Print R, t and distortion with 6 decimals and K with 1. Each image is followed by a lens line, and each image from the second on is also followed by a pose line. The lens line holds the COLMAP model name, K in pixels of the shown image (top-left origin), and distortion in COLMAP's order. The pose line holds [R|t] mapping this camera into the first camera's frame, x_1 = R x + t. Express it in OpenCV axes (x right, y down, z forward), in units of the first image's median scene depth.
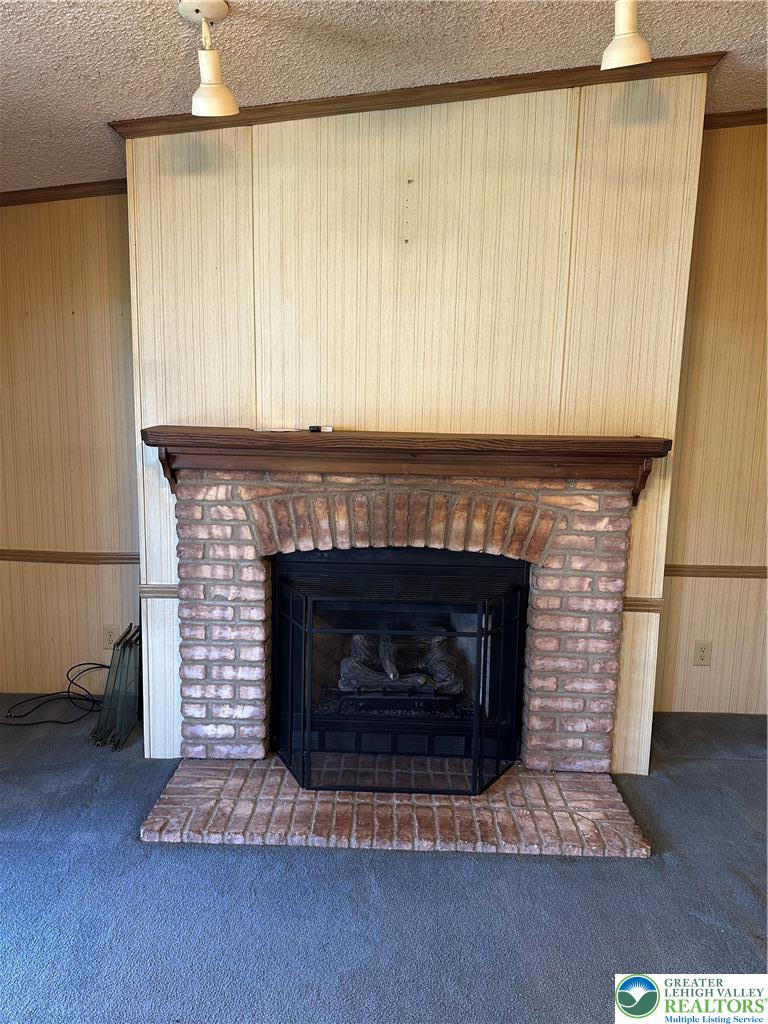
lens RADIAL K [[720.6, 0, 380.3], [0, 720.6, 516.1], [0, 0, 1]] dist [0.031898, -0.001436]
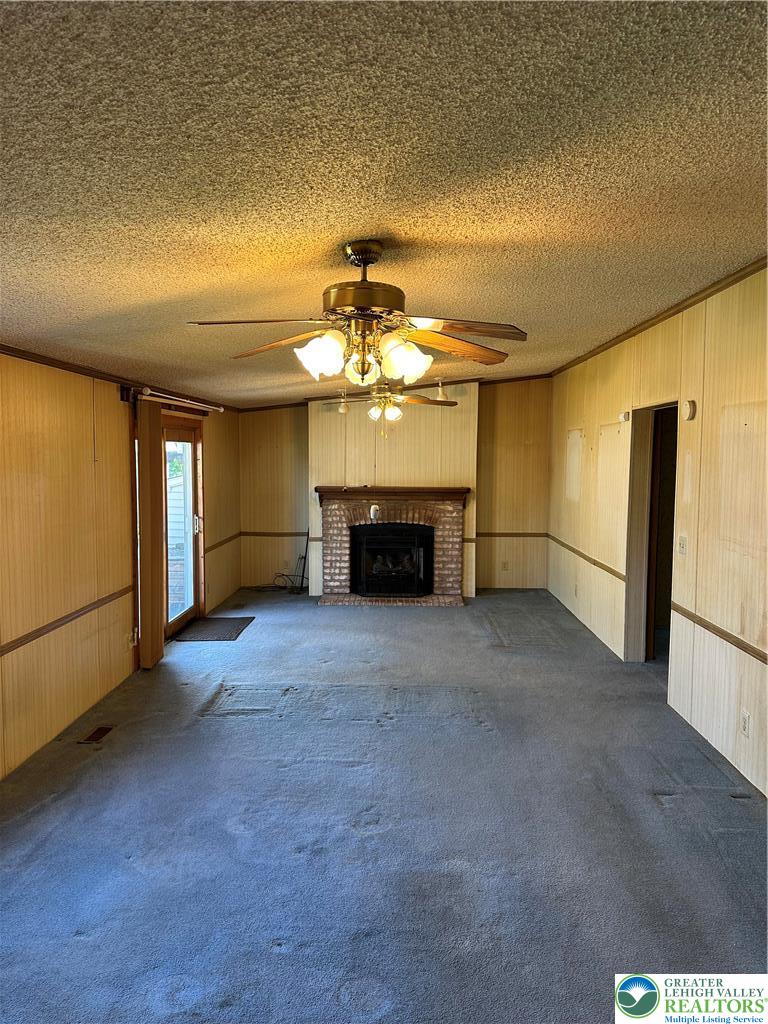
lens RADIAL K [[720.6, 0, 384.7], [0, 720.6, 510.4], [0, 0, 1]] dist [0.031898, -0.001436]
pose [[0.999756, -0.016263, -0.014963, 0.041996], [0.014957, 0.996389, -0.083576, 0.251244], [0.016268, 0.083332, 0.996389, -2.148054]]
